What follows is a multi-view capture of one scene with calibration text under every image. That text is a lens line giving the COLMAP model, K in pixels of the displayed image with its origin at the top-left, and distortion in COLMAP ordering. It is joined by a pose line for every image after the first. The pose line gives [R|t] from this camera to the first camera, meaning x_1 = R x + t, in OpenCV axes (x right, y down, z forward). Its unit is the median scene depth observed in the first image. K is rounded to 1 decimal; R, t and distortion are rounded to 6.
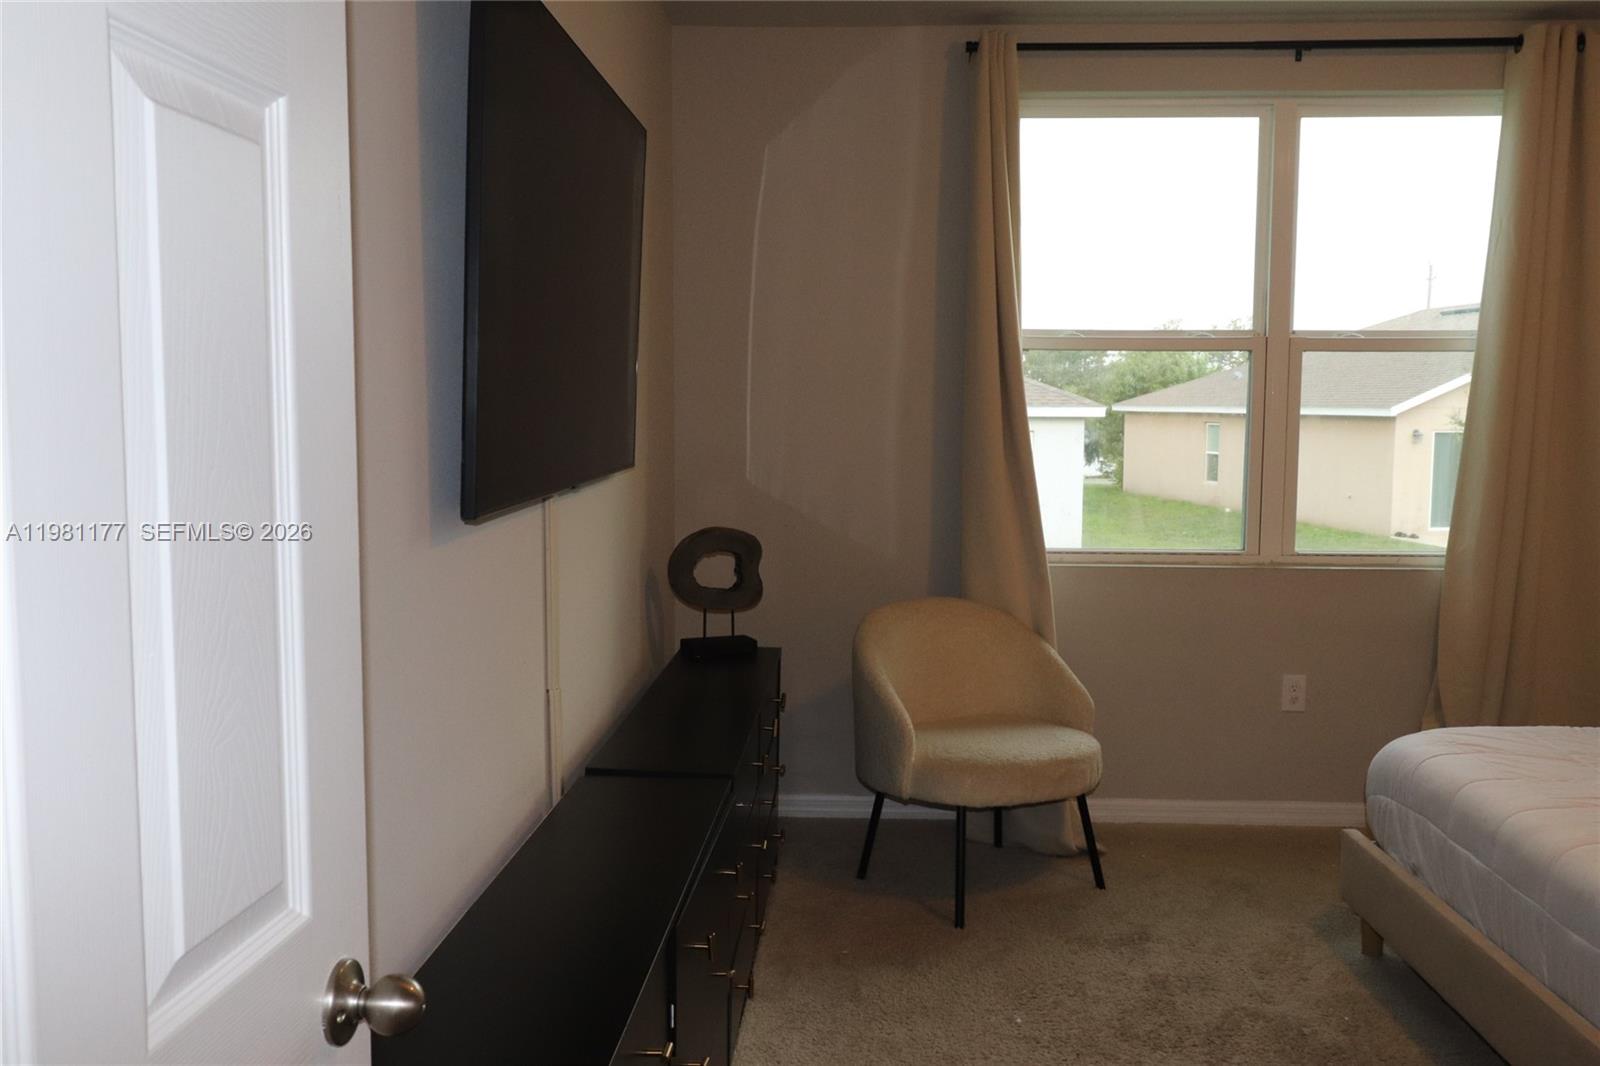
lens RADIAL K [[1398.5, 0, 801.1], [0, 1398.5, 517.3], [0, 0, 1]] dist [0.011170, -0.000931]
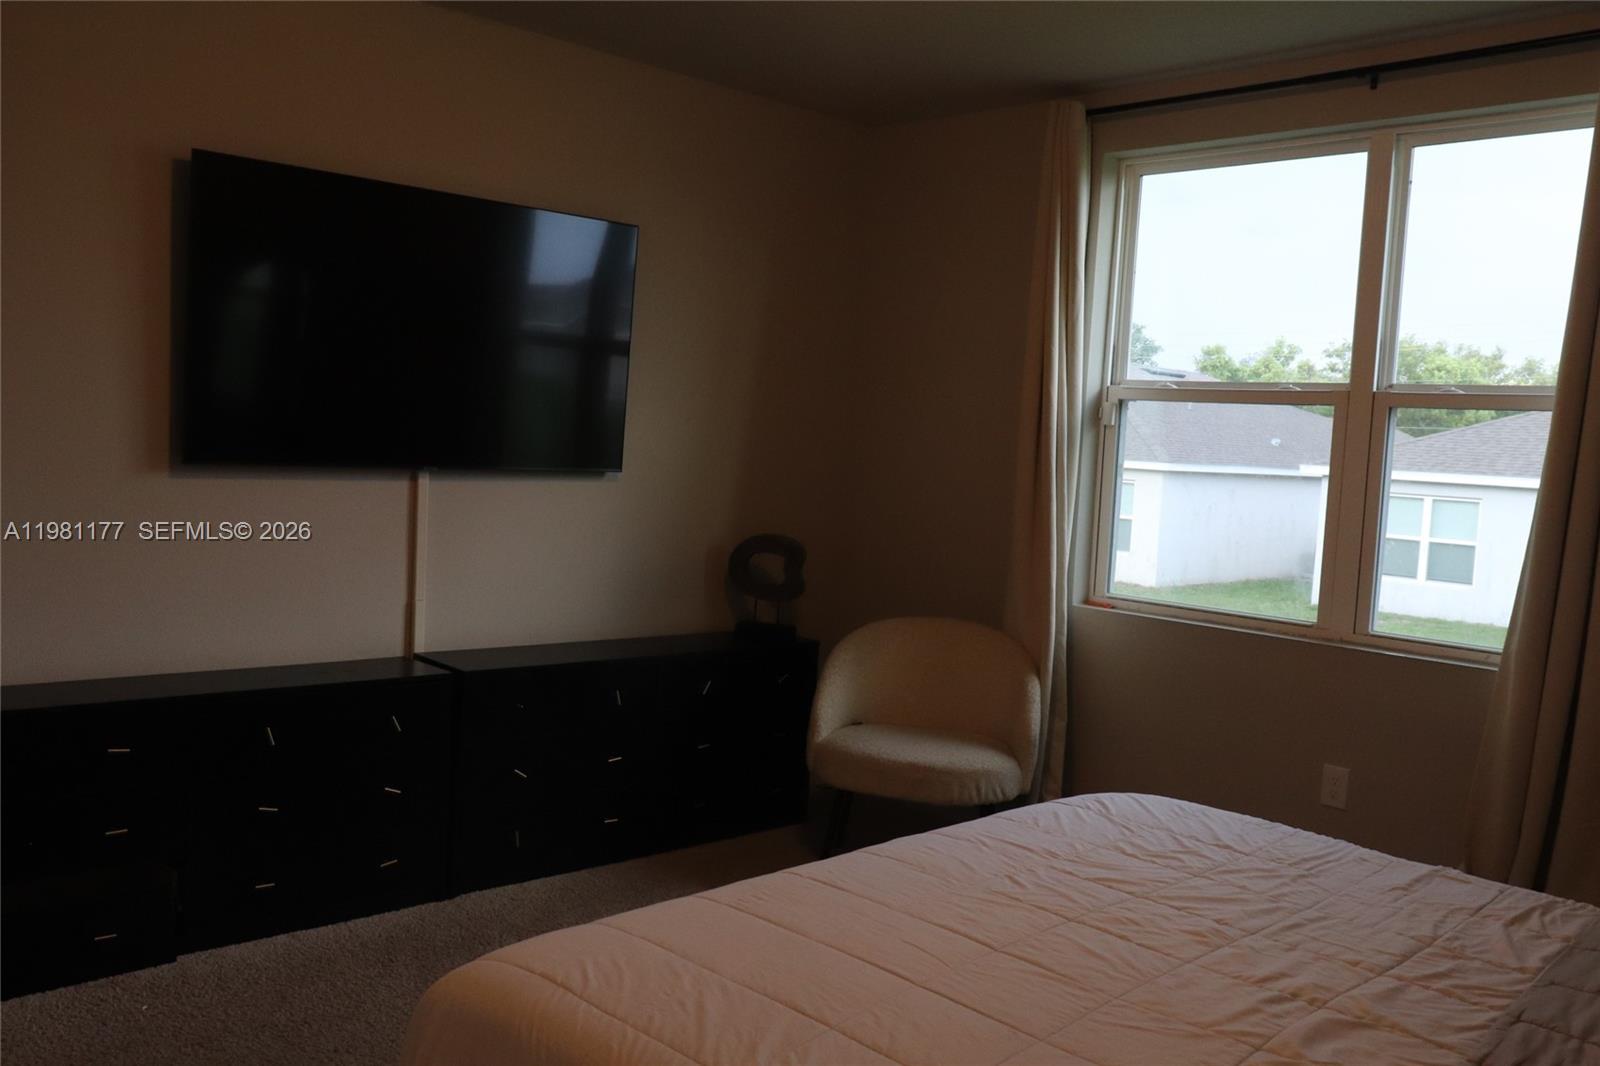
lens RADIAL K [[1398.5, 0, 801.1], [0, 1398.5, 517.3], [0, 0, 1]] dist [0.011170, -0.000931]
pose [[0.714009, 0.077591, -0.695824, 0.717747], [-0.112933, 0.993590, -0.005090, -0.002409], [0.690968, 0.082216, 0.718195, 0.107669]]
